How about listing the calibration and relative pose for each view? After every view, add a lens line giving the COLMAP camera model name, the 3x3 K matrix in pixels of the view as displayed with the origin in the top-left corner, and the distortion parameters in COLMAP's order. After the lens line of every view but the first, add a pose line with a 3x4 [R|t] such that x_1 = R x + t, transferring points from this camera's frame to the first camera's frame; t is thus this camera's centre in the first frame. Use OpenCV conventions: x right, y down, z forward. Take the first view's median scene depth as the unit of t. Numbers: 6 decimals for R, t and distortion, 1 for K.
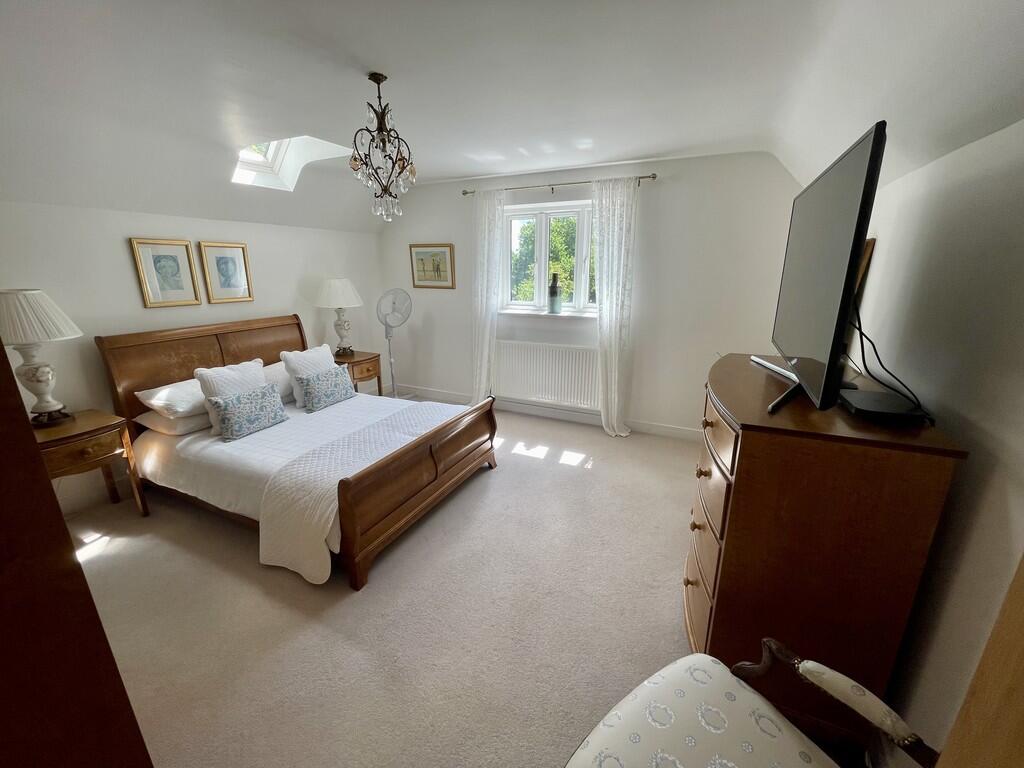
lens RADIAL K [[413.4, 0, 512.1], [0, 413.4, 387.9], [0, 0, 1]] dist [-0.004166, 0.001023]
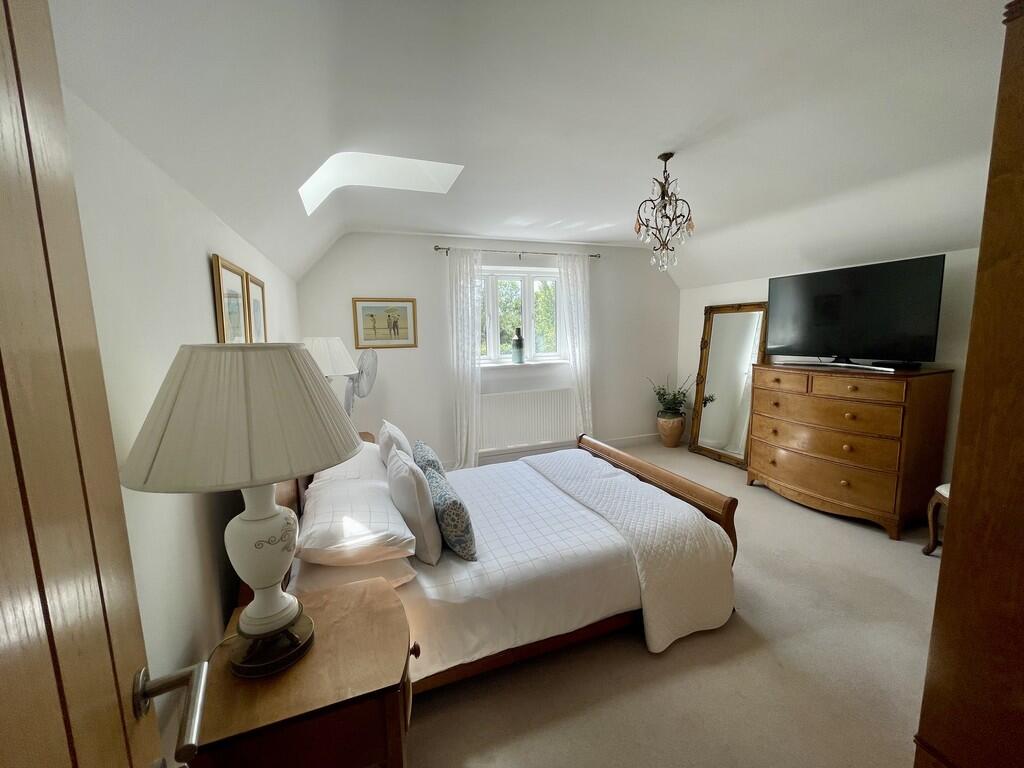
lens RADIAL K [[413.4, 0, 509.9], [0, 413.4, 380.1], [0, 0, 1]] dist [-0.004166, 0.001023]
pose [[0.687058, -0.099091, 0.719814, -0.671909], [0.227001, 0.970343, -0.083092, -0.050454], [-0.690233, 0.220487, 0.689176, 0.263095]]
